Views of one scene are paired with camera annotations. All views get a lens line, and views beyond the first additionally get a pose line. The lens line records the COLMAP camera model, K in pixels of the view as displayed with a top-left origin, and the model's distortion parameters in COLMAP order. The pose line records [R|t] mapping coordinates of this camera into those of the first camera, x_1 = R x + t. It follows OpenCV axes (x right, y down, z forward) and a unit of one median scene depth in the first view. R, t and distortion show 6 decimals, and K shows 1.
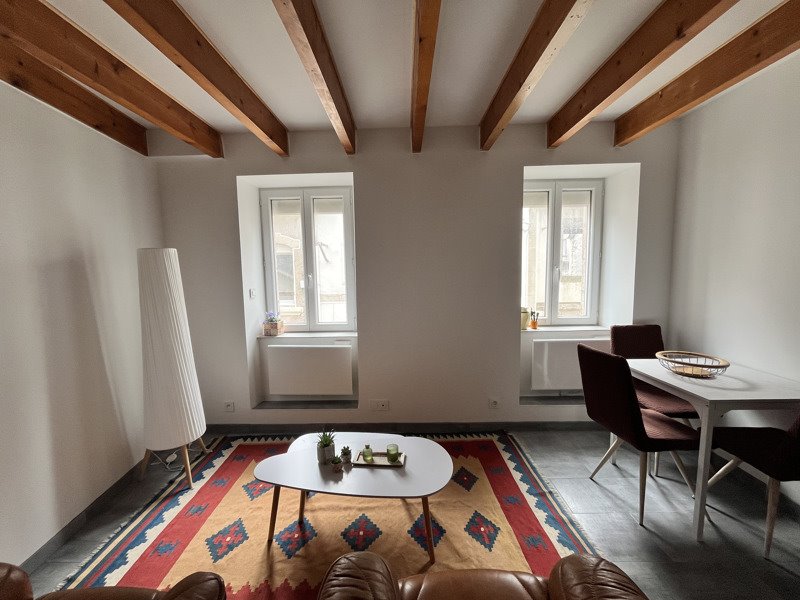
lens RADIAL K [[323.9, 0, 401.0], [0, 323.9, 300.8], [0, 0, 1]] dist [-0.003088, -0.000563]
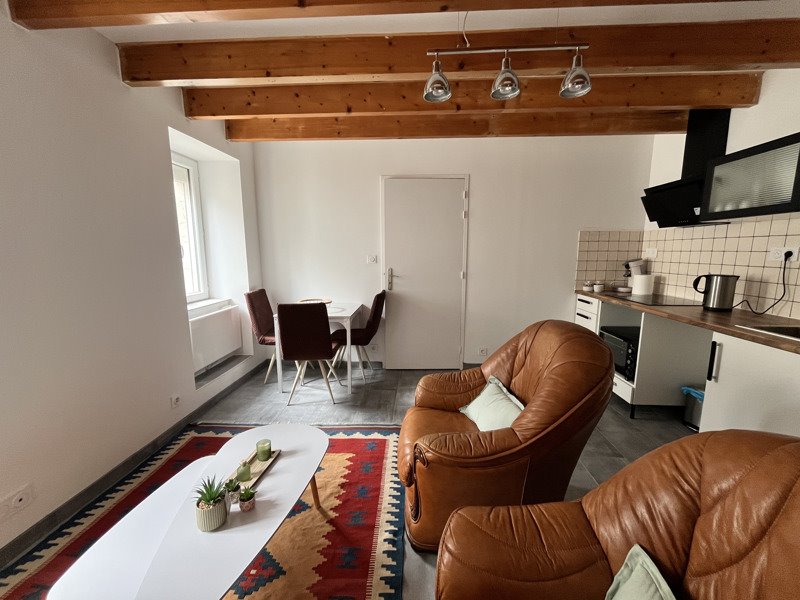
lens RADIAL K [[323.9, 0, 401.0], [0, 323.9, 300.8], [0, 0, 1]] dist [-0.003088, -0.000563]
pose [[0.042551, -0.140022, 0.989234, -0.526567], [0.094555, 0.986251, 0.135533, -0.004792], [-0.994610, 0.087770, 0.055205, 0.356369]]
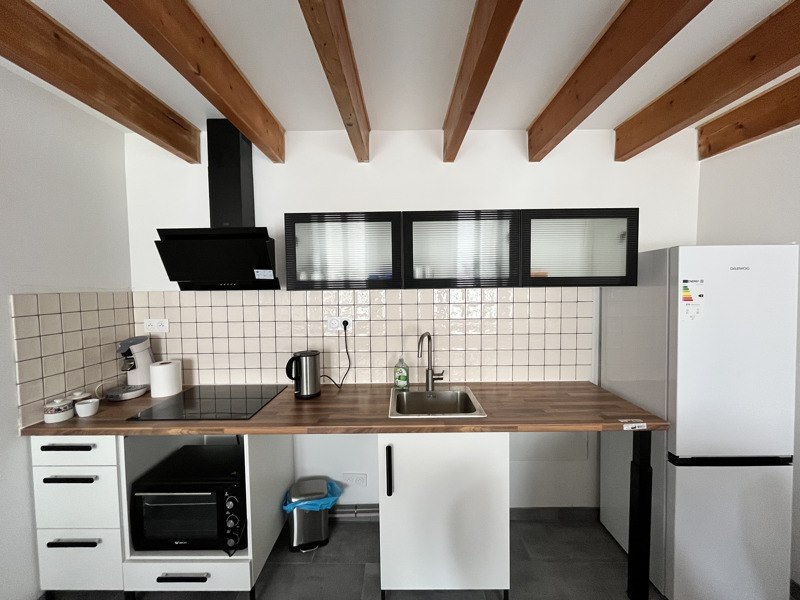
lens RADIAL K [[323.9, 0, 401.0], [0, 323.9, 300.8], [0, 0, 1]] dist [-0.003088, -0.000563]
pose [[-0.999635, 0.027005, 0.000972, 0.144138], [0.026870, 0.989542, 0.141717, -0.085609], [0.002866, 0.141691, -0.989907, 0.247260]]
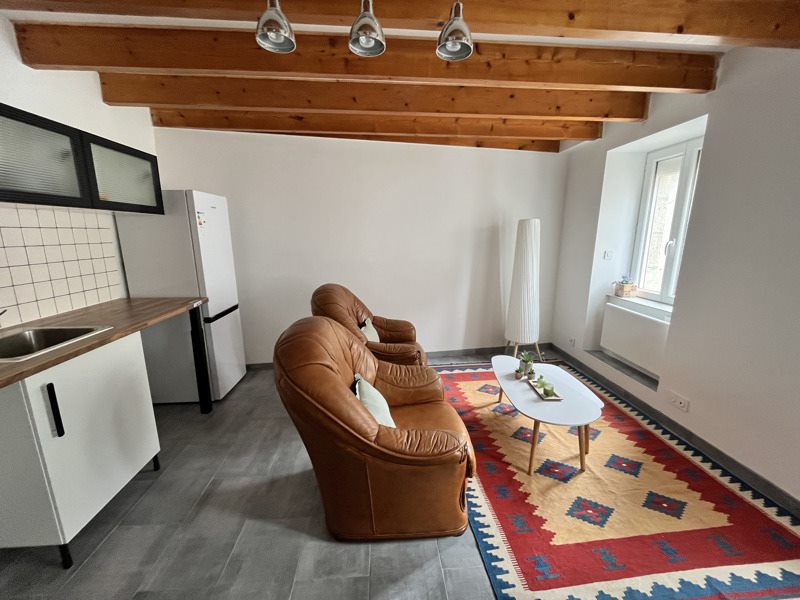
lens RADIAL K [[323.9, 0, 401.0], [0, 323.9, 300.8], [0, 0, 1]] dist [-0.003088, -0.000563]
pose [[0.085095, 0.220269, -0.971720, 0.670536], [-0.102264, 0.972038, 0.211386, -0.035445], [0.991111, 0.081384, 0.105241, 0.190479]]
